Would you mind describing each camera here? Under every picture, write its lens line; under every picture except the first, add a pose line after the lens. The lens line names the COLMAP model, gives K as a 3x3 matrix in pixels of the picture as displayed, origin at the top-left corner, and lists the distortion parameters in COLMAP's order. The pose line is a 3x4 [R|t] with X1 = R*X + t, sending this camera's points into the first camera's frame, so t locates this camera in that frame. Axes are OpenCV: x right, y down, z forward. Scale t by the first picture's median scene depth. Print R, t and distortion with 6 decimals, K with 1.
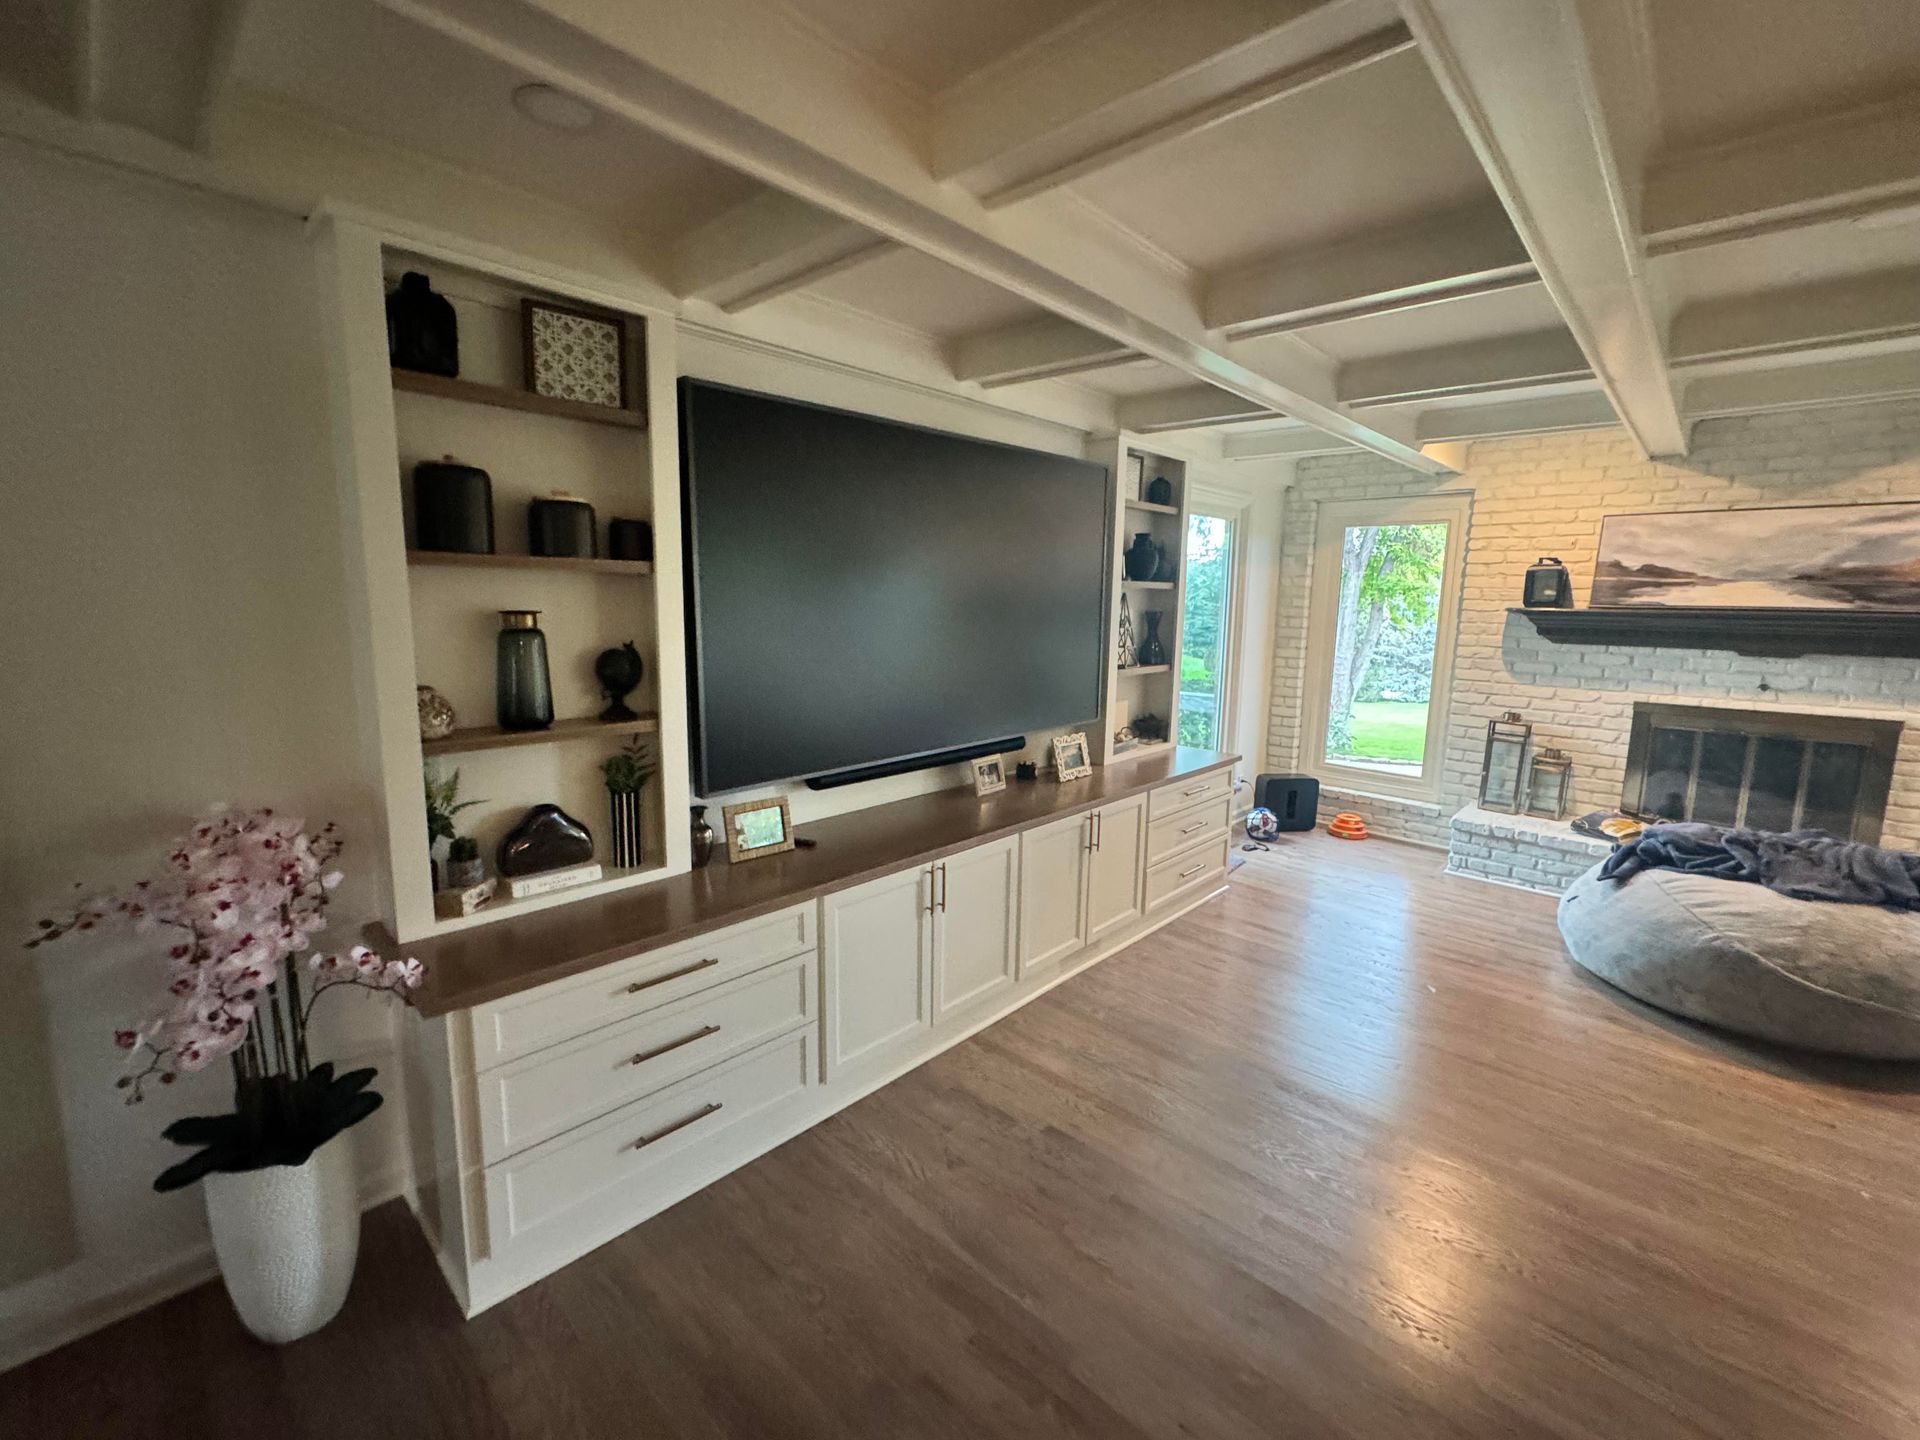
lens RADIAL K [[812.8, 0, 960.0], [0, 812.8, 720.0], [0, 0, 1]] dist [-0.001496, 0.000049]
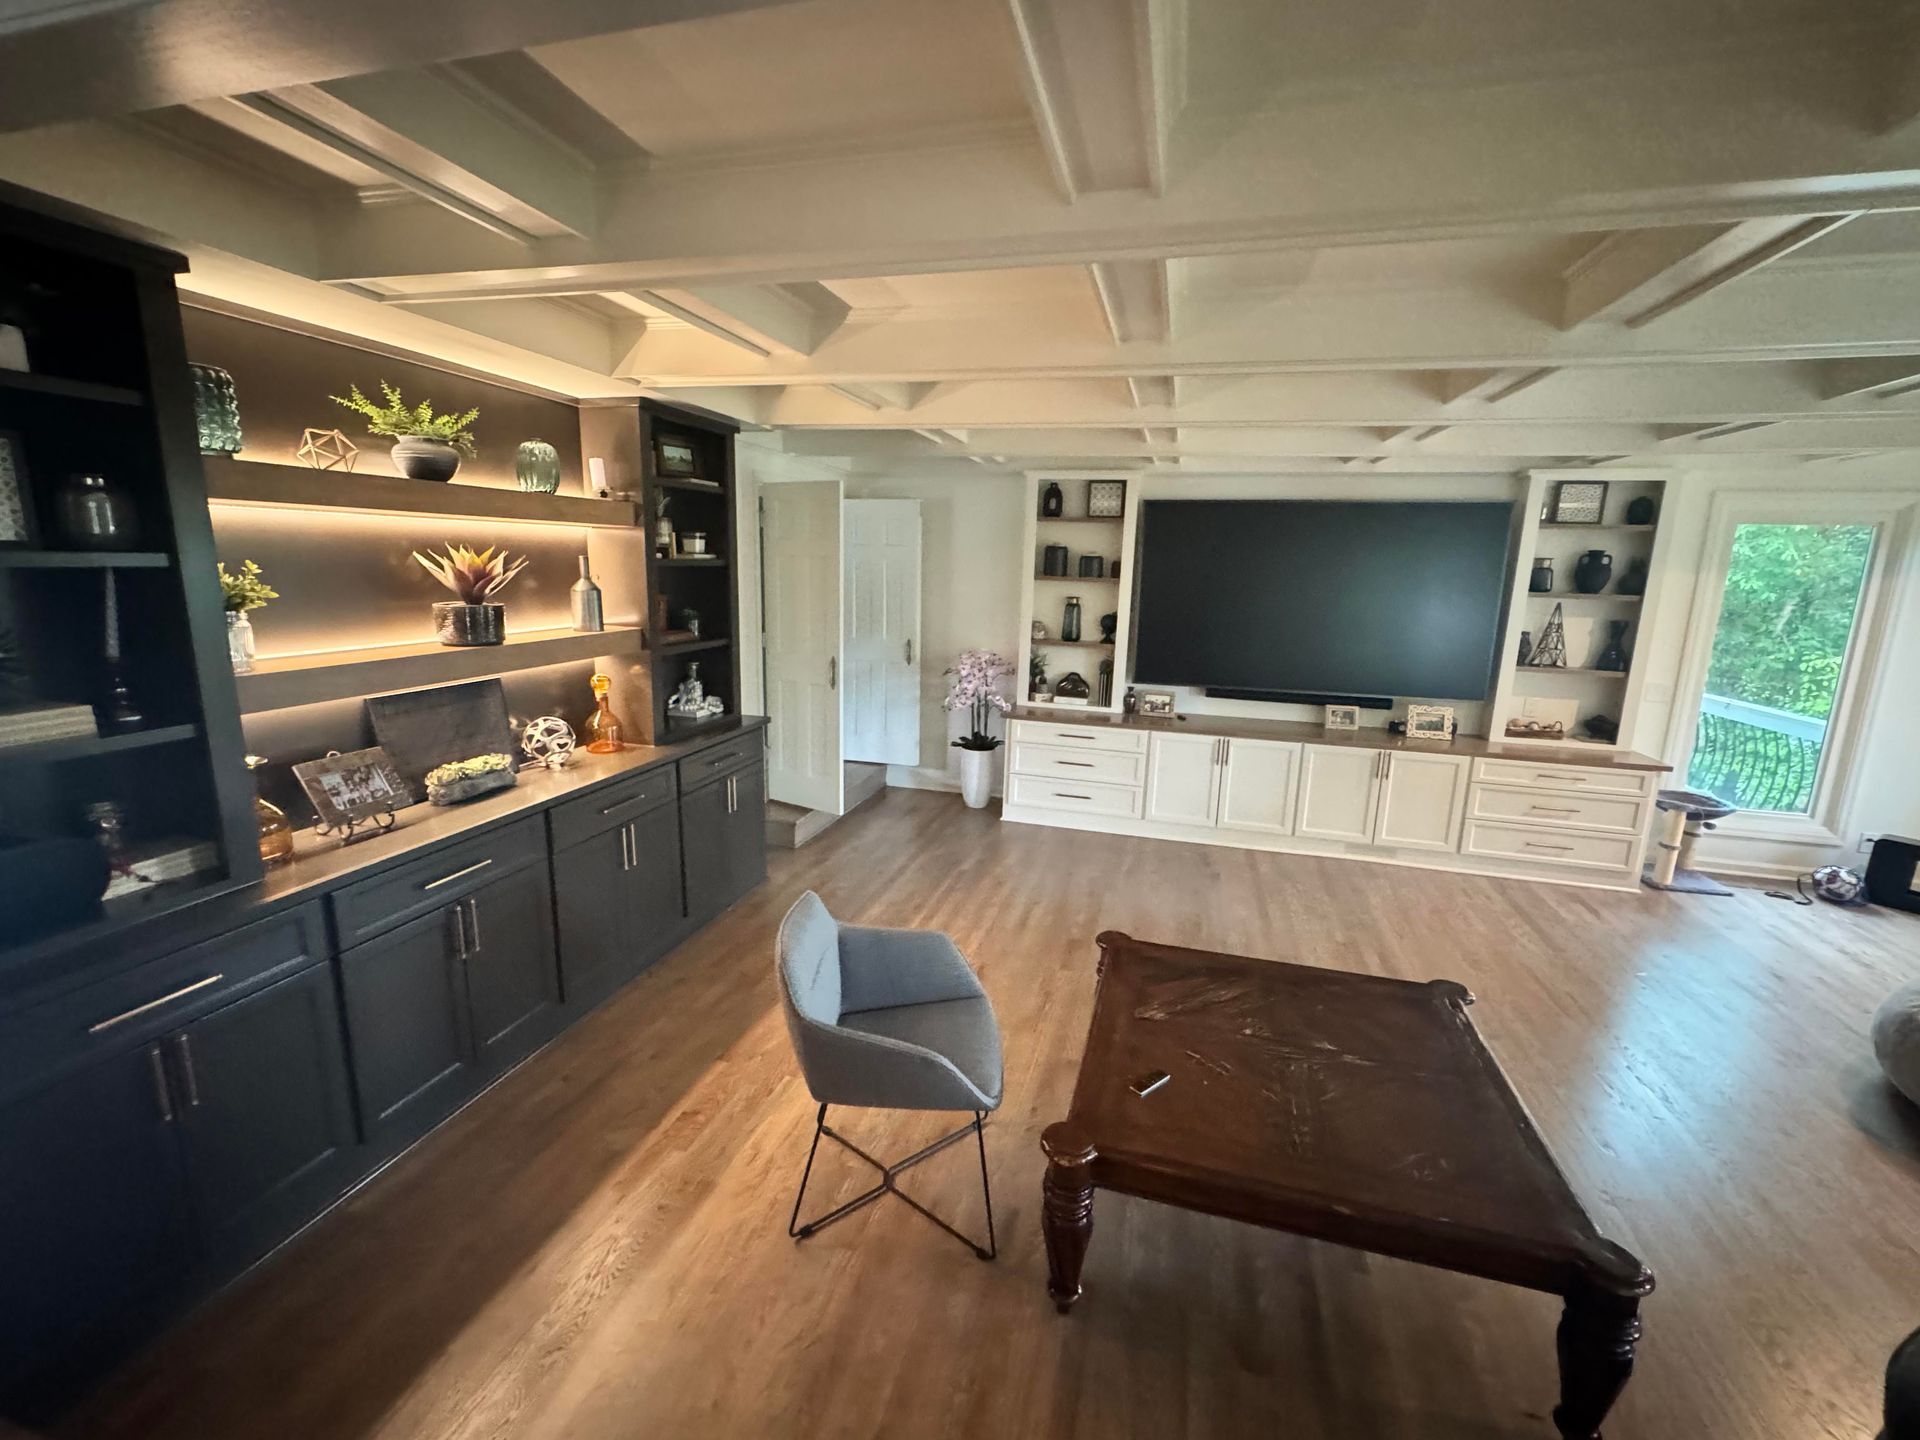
lens RADIAL K [[812.8, 0, 960.0], [0, 812.8, 720.0], [0, 0, 1]] dist [-0.001496, 0.000049]
pose [[0.456010, 0.170223, -0.873544, 1.570599], [-0.156396, 0.981591, 0.109635, 0.025804], [0.876125, 0.086624, 0.474238, -0.522855]]
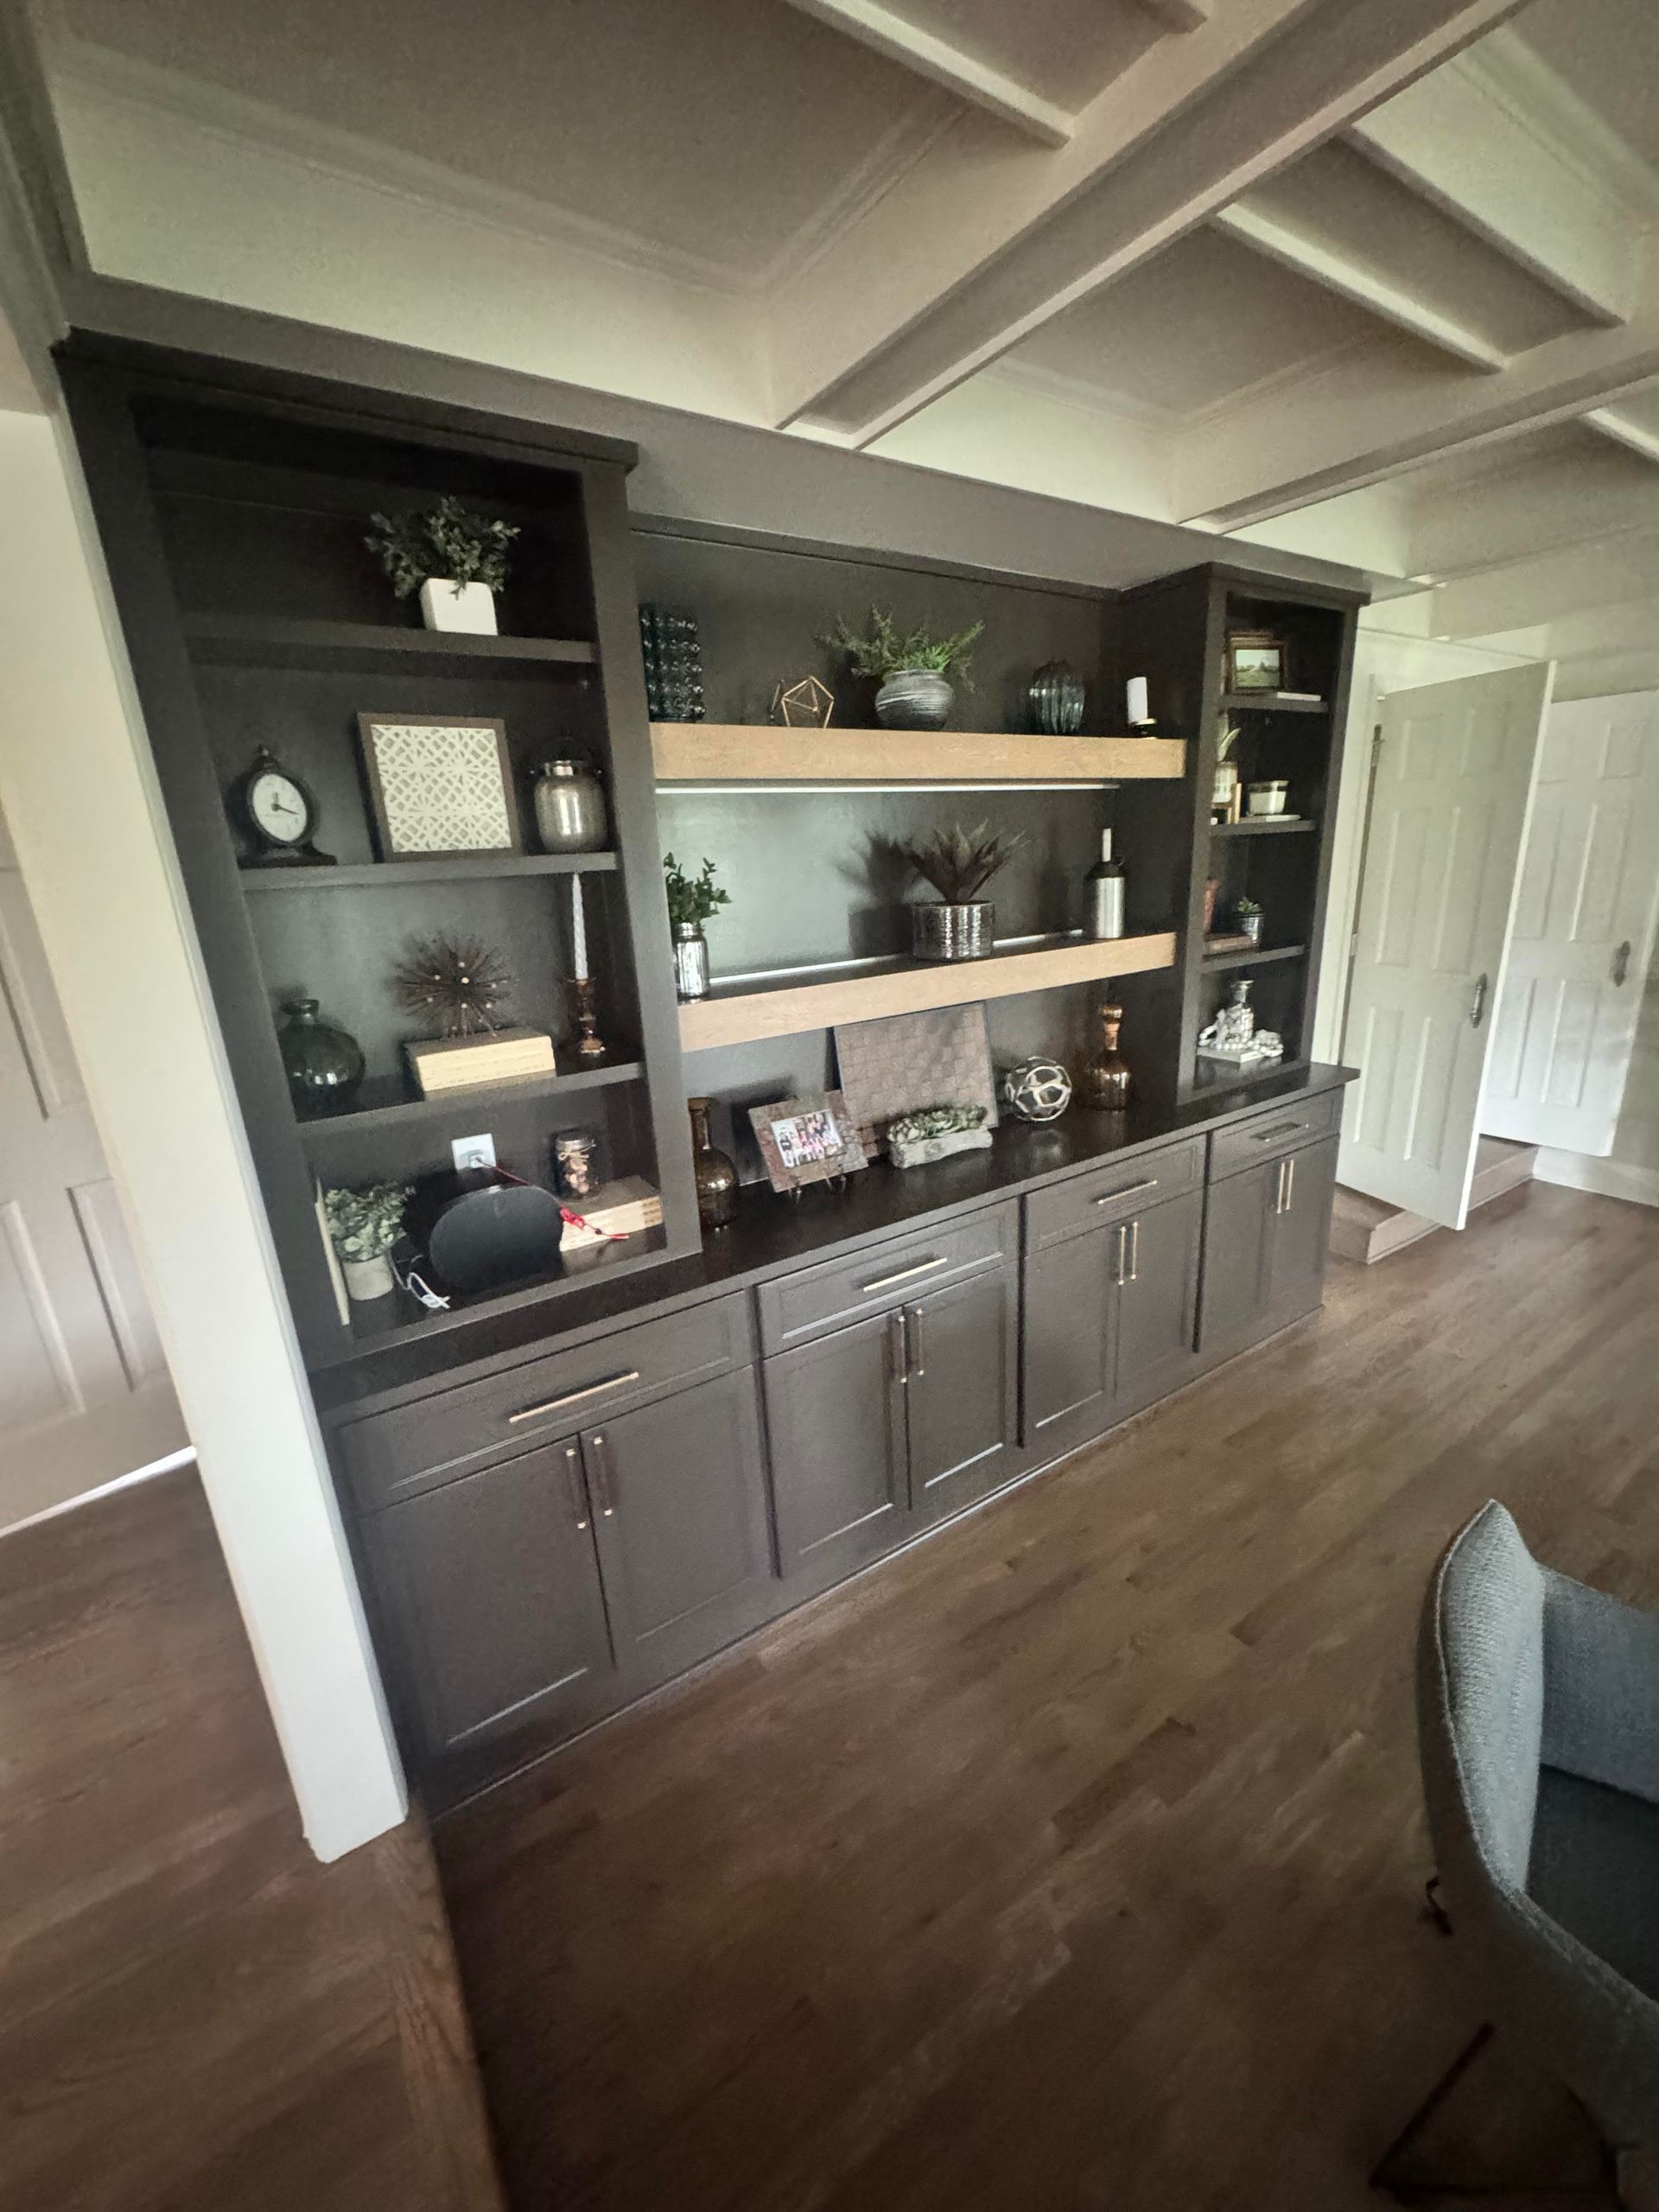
lens RADIAL K [[876.8, 0, 829.5], [0, 876.8, 1106.0], [0, 0, 1]] dist [0.000173, -0.000005]
pose [[-0.241485, 0.266351, -0.933136, 1.172881], [-0.103424, 0.949053, 0.297659, 0.039604], [0.964877, 0.168389, -0.201635, -0.503769]]
